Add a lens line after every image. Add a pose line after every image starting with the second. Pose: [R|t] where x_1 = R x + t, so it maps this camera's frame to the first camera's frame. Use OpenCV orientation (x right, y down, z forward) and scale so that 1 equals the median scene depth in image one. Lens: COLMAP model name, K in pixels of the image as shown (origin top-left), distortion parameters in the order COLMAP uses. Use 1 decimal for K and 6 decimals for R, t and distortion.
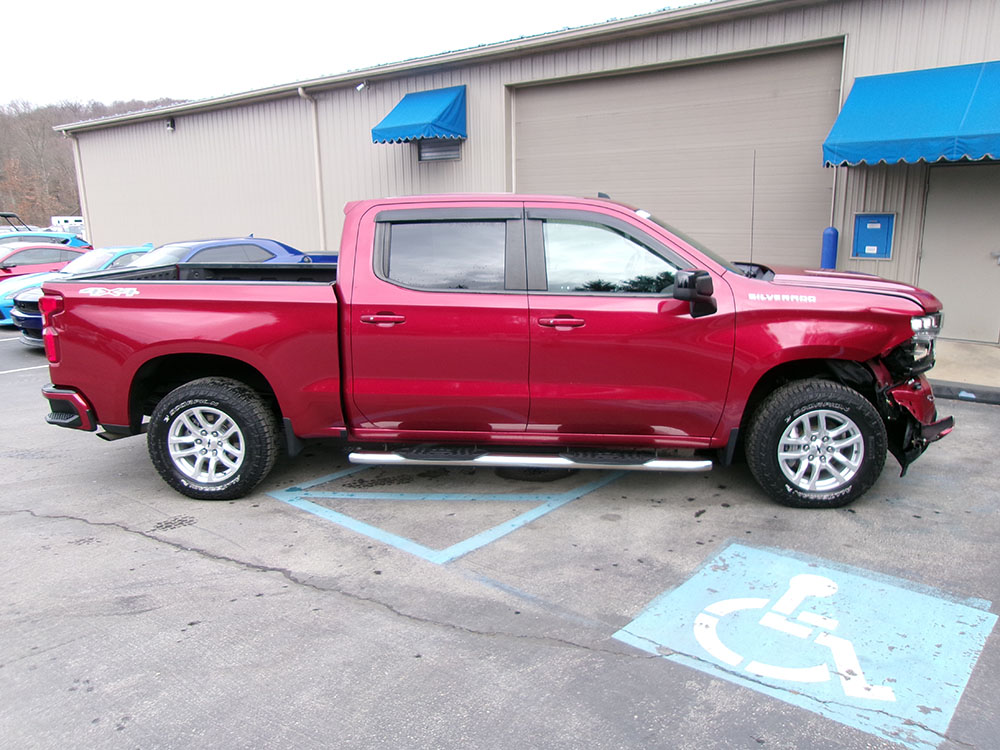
lens RADIAL K [[772.3, 0, 500.0], [0, 772.3, 375.0], [0, 0, 1]] dist [-0.032066, 0.045116]
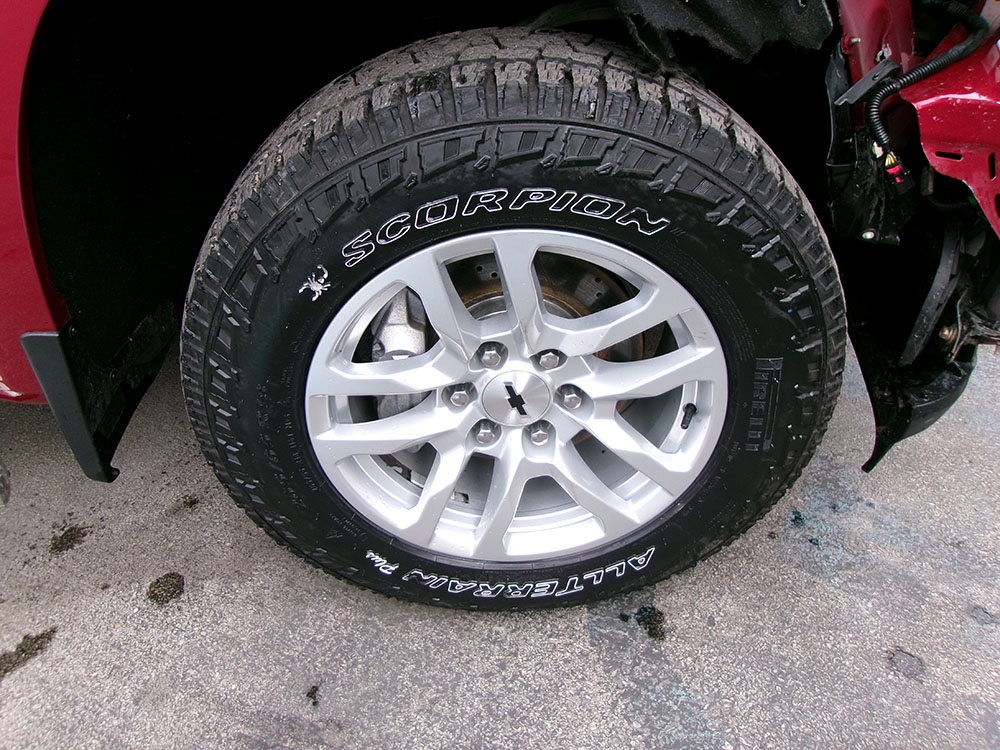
lens RADIAL K [[762.4, 0, 500.0], [0, 762.4, 375.0], [0, 0, 1]] dist [-0.005867, 0.003740]
pose [[0.994754, -0.043418, 0.092628, 0.306268], [0.000832, 0.908867, 0.417086, 0.003644], [-0.102295, -0.414821, 0.904135, 0.640381]]
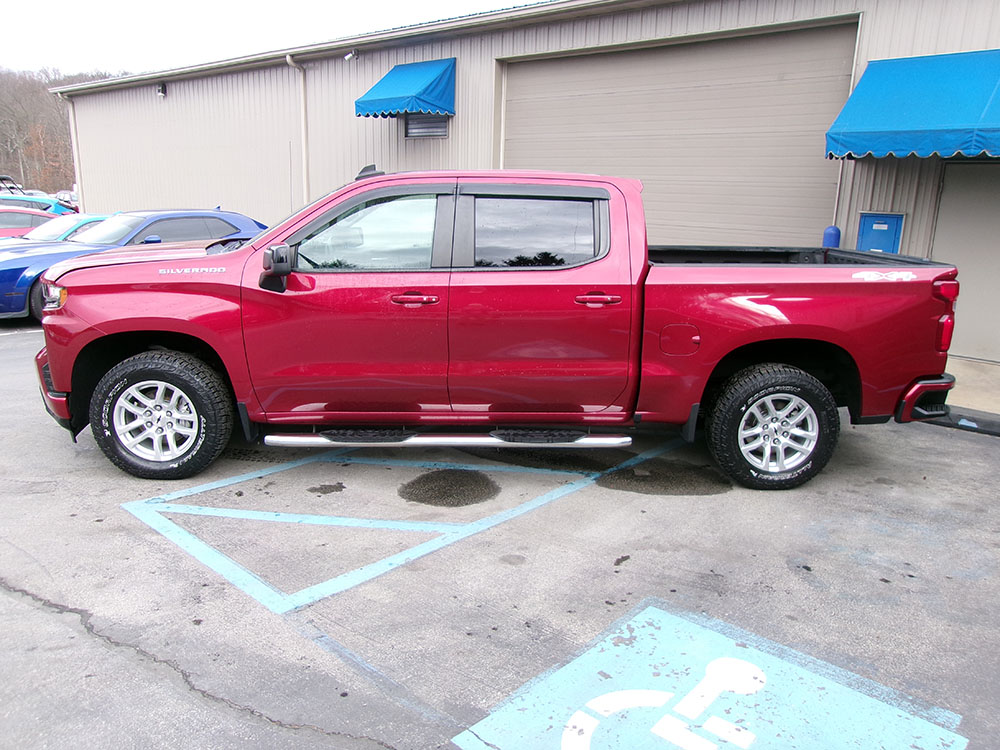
lens RADIAL K [[772.3, 0, 500.0], [0, 772.3, 375.0], [0, 0, 1]] dist [-0.032066, 0.045116]
pose [[0.998597, 0.049663, -0.018361, 0.106116], [-0.049368, 0.998649, 0.016192, -0.020254], [0.019141, -0.015262, 0.999700, 0.138059]]
